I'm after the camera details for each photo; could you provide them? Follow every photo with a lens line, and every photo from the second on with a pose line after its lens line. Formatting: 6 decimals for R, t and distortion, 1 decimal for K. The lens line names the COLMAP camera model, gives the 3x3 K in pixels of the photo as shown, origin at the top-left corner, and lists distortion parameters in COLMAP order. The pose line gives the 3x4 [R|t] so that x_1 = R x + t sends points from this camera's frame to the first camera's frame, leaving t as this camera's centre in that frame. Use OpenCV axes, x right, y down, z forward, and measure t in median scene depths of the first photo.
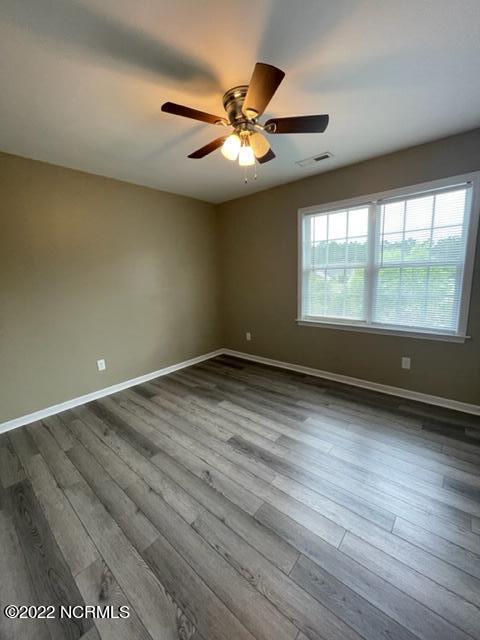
lens RADIAL K [[252.0, 0, 240.0], [0, 252.0, 320.0], [0, 0, 1]] dist [0.001096, 0.000134]
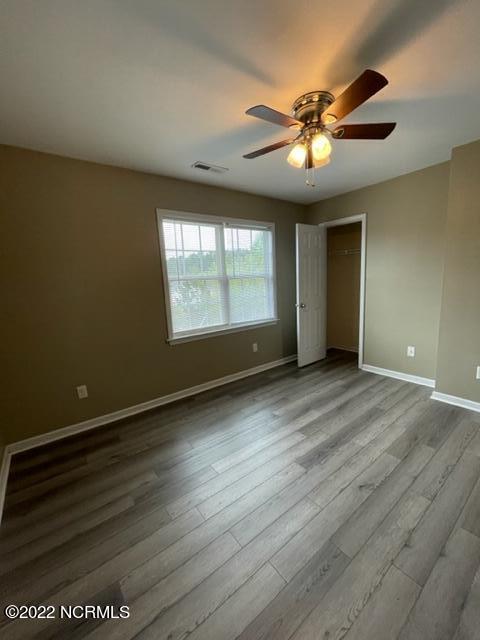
lens RADIAL K [[259.7, 0, 240.0], [0, 259.7, 320.0], [0, 0, 1]] dist [0.000105, -0.000541]
pose [[0.213817, -0.124284, 0.968935, -0.684322], [0.217711, 0.972990, 0.076761, -0.097777], [-0.952305, 0.194535, 0.235100, 0.698275]]
